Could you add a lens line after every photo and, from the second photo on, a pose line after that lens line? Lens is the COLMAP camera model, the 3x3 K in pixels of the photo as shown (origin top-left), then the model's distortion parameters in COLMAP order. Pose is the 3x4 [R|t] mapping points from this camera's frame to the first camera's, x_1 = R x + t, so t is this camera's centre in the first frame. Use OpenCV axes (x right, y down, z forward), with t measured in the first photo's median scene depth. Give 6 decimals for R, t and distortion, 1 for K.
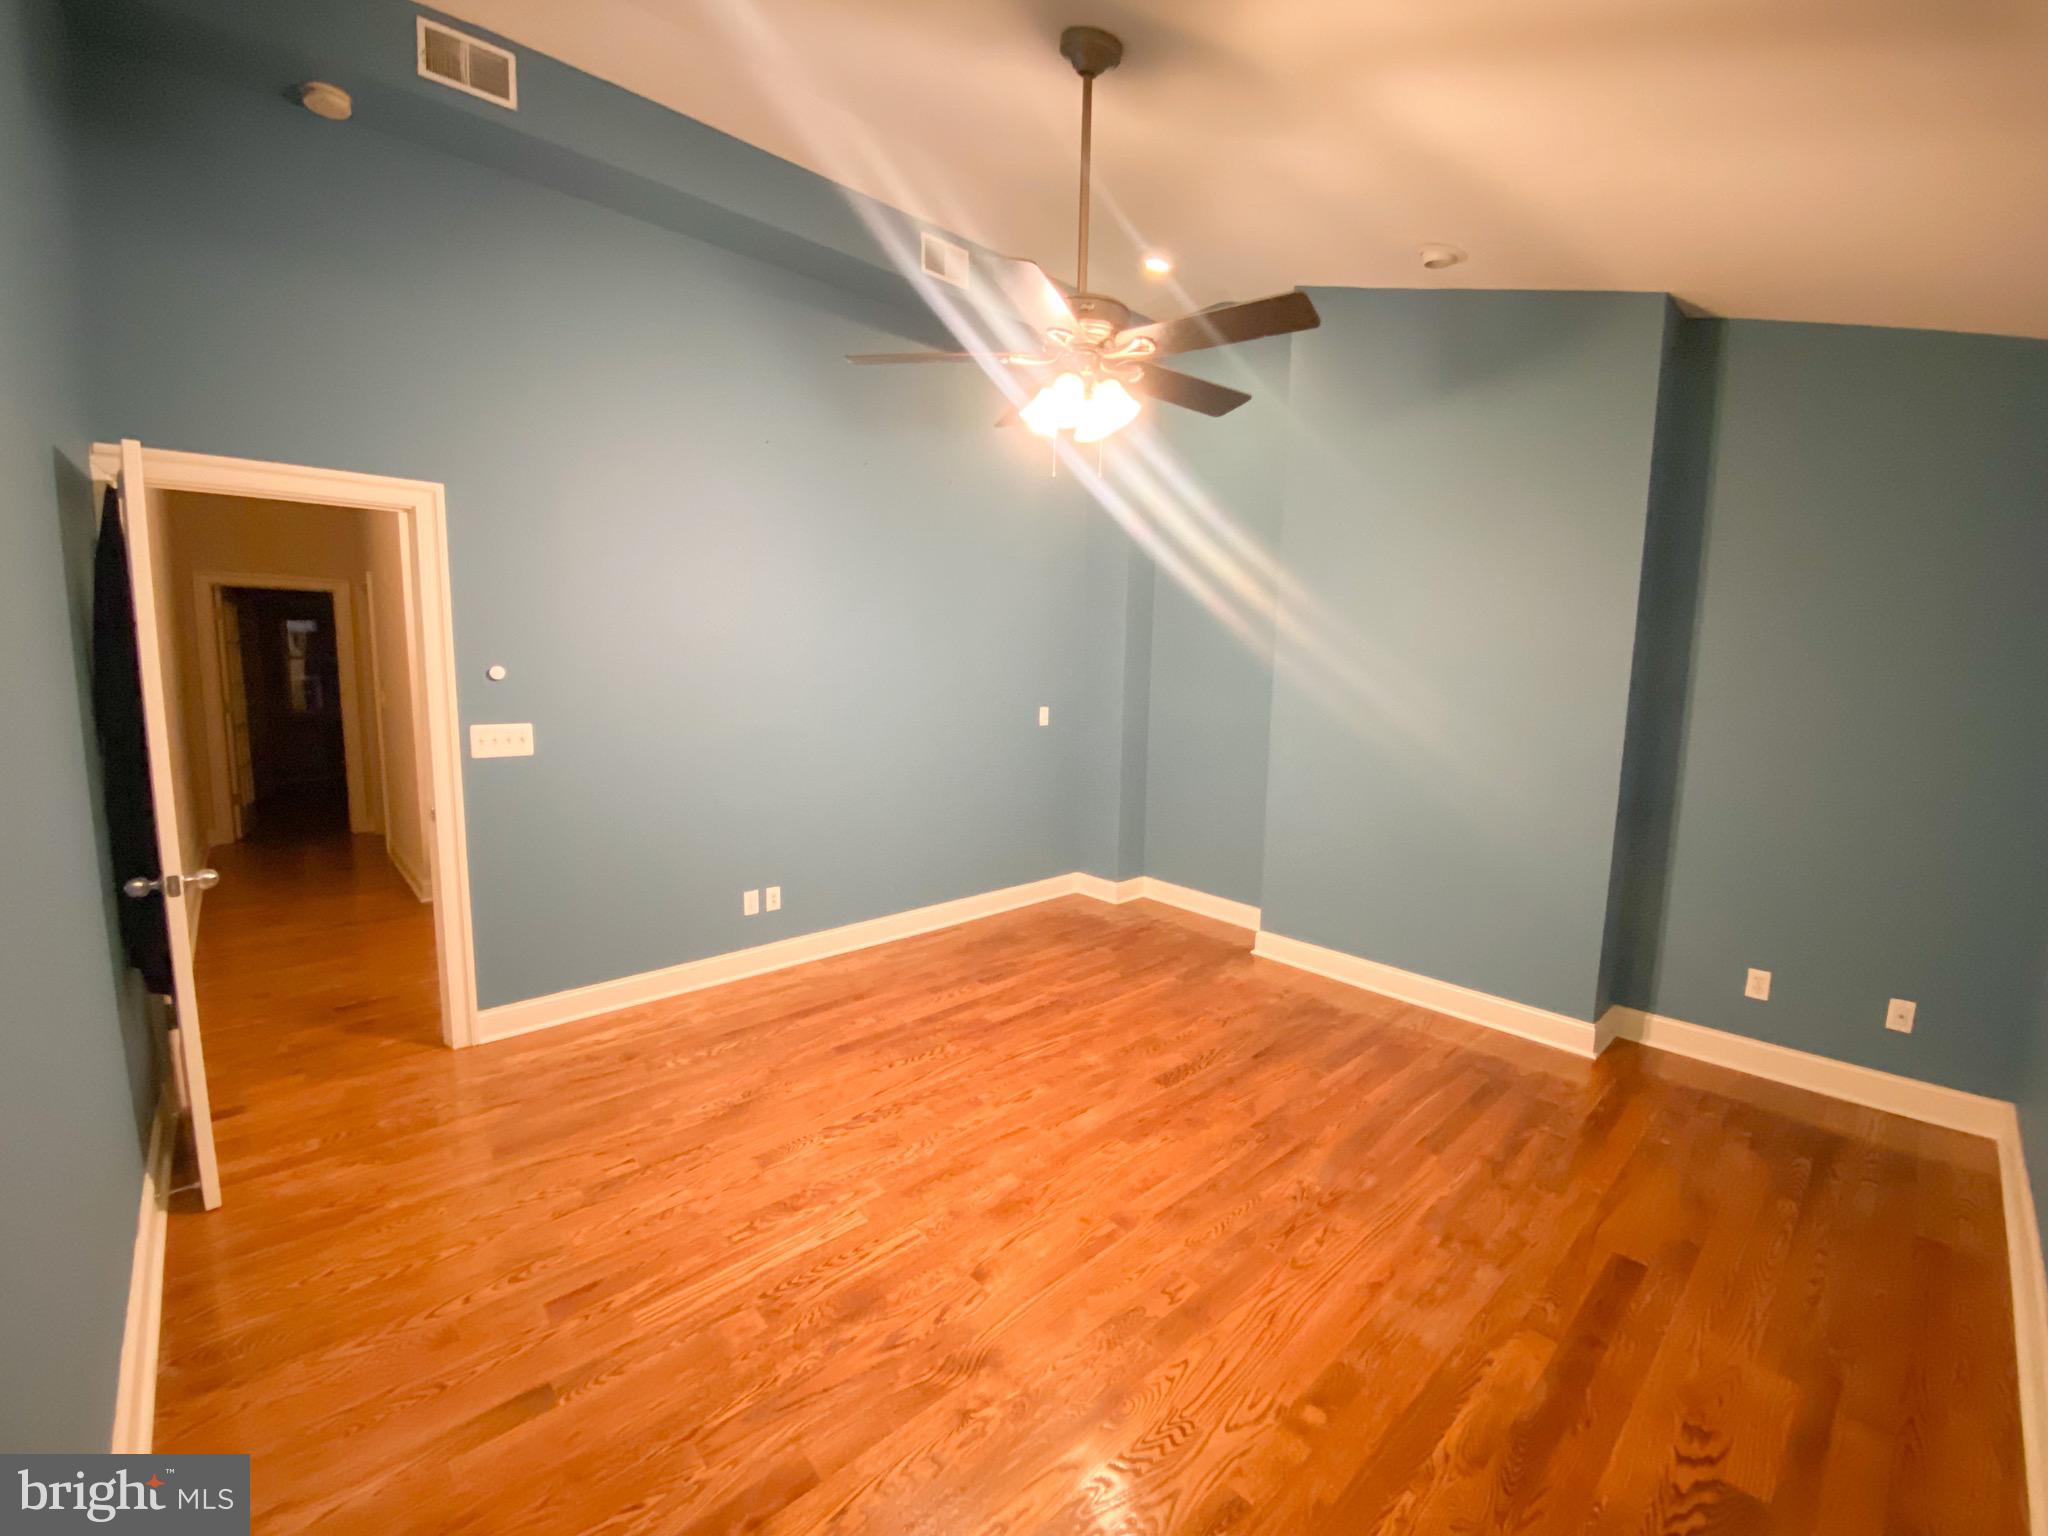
lens RADIAL K [[850.1, 0, 1016.8], [0, 850.1, 762.3], [0, 0, 1]] dist [0.000969, -0.002294]
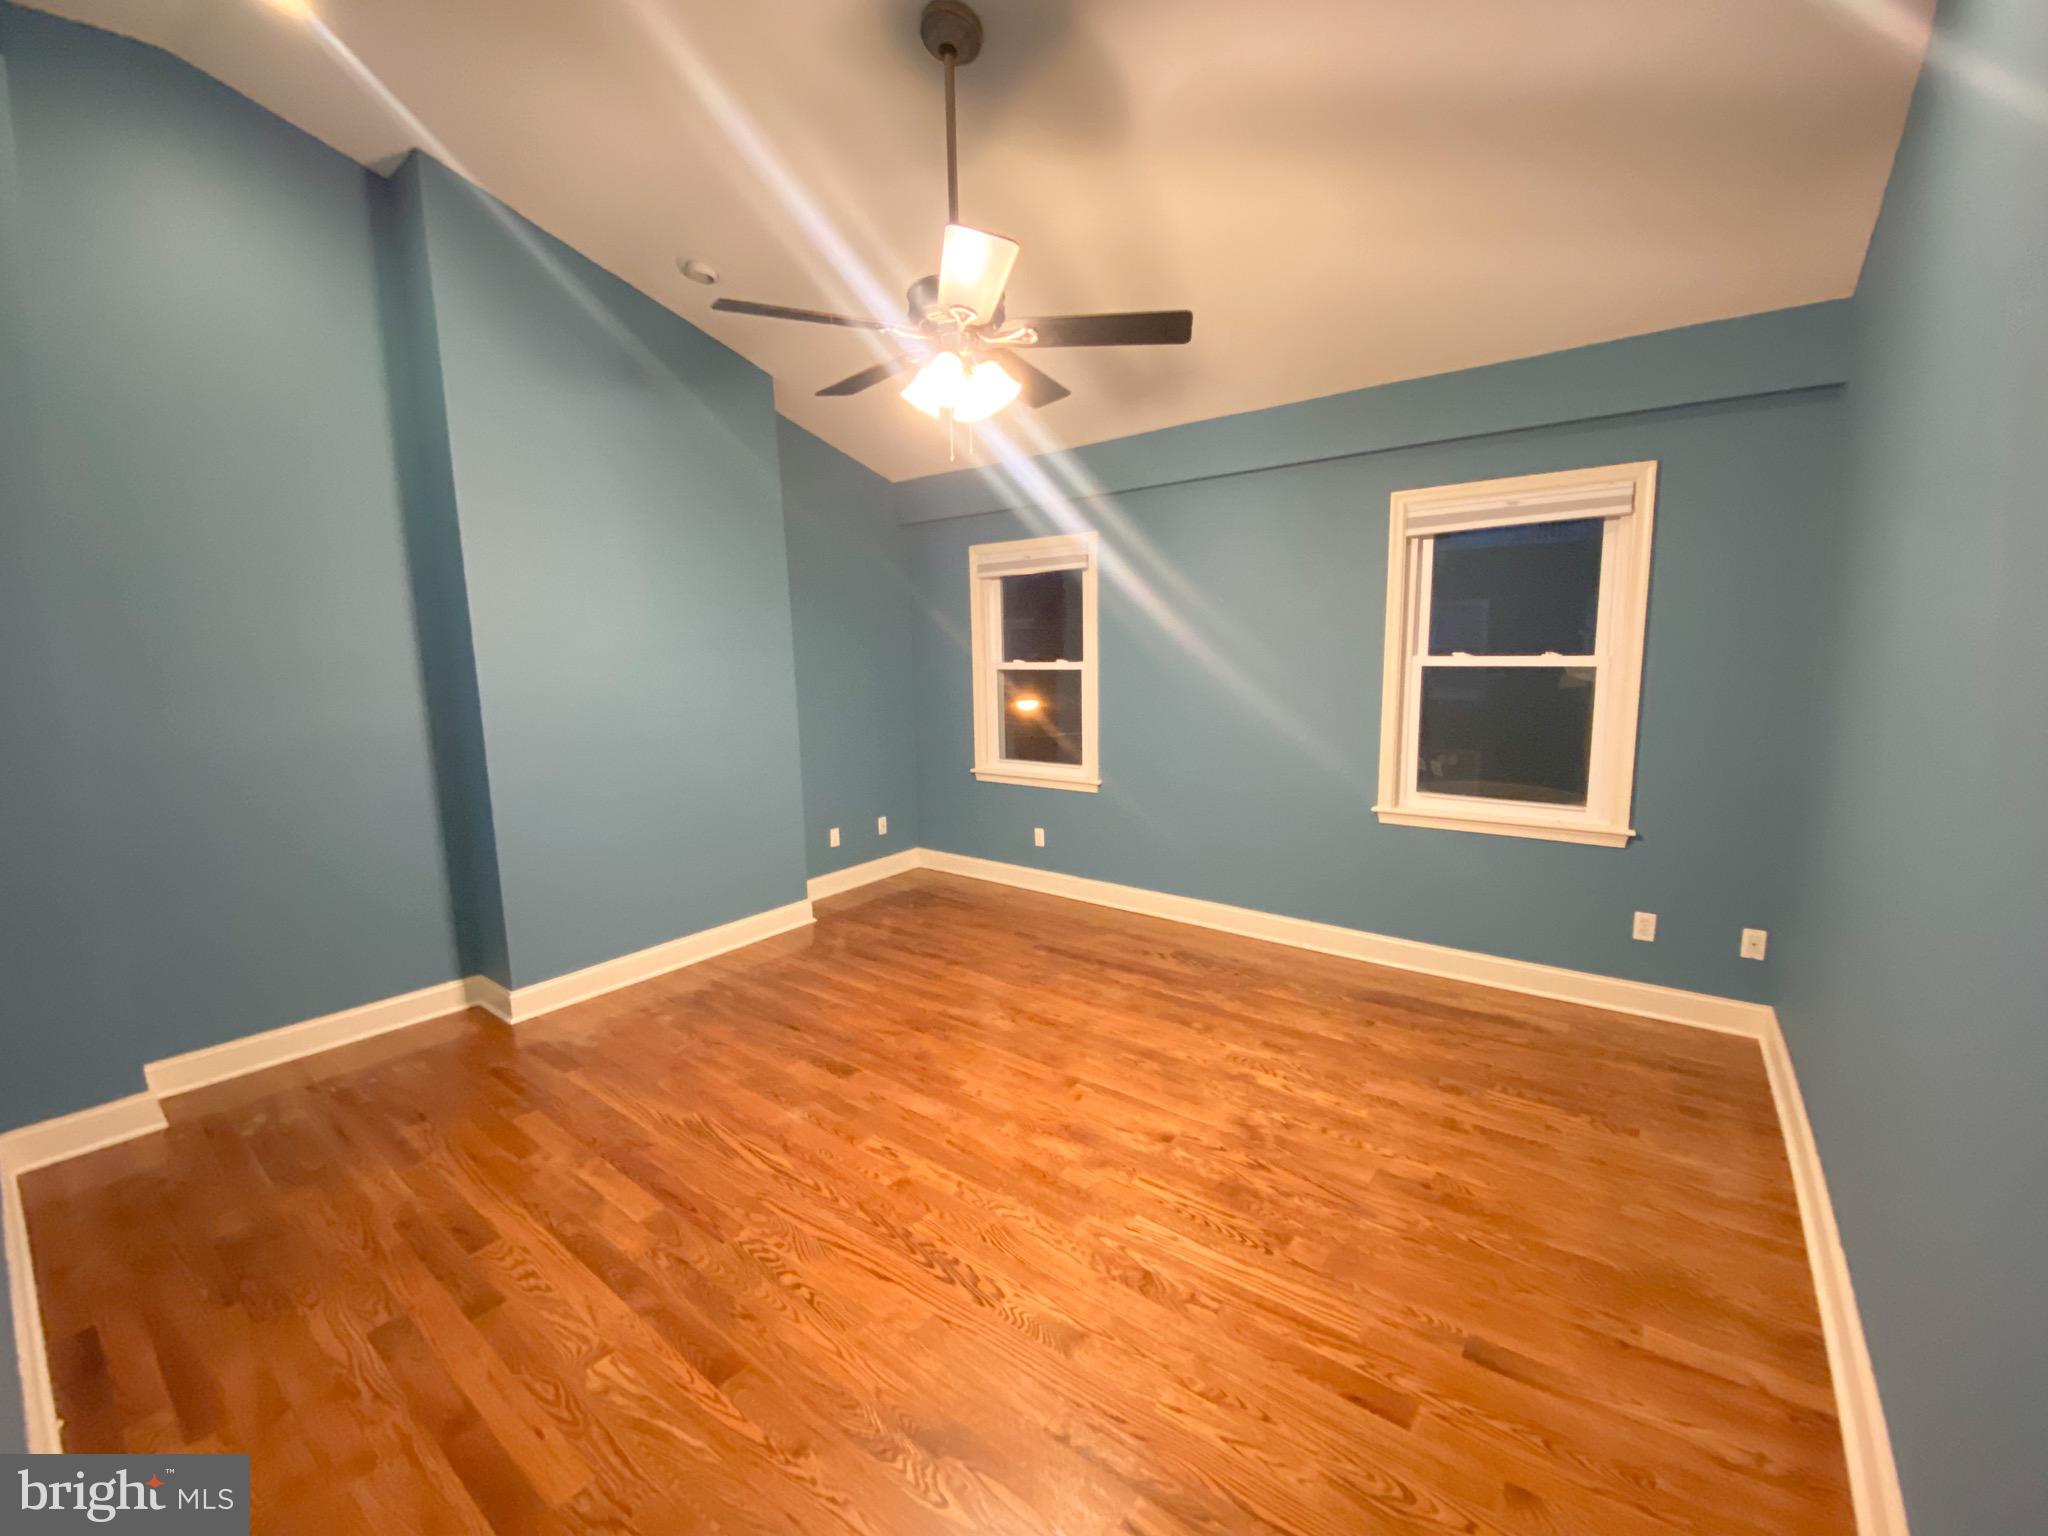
lens RADIAL K [[850.1, 0, 1013.4], [0, 850.1, 763.5], [0, 0, 1]] dist [0.000969, -0.002294]
pose [[-0.177317, -0.158586, 0.971293, -0.986396], [0.143477, 0.972222, 0.184931, -0.167720], [-0.973639, 0.172149, -0.149638, 1.150419]]
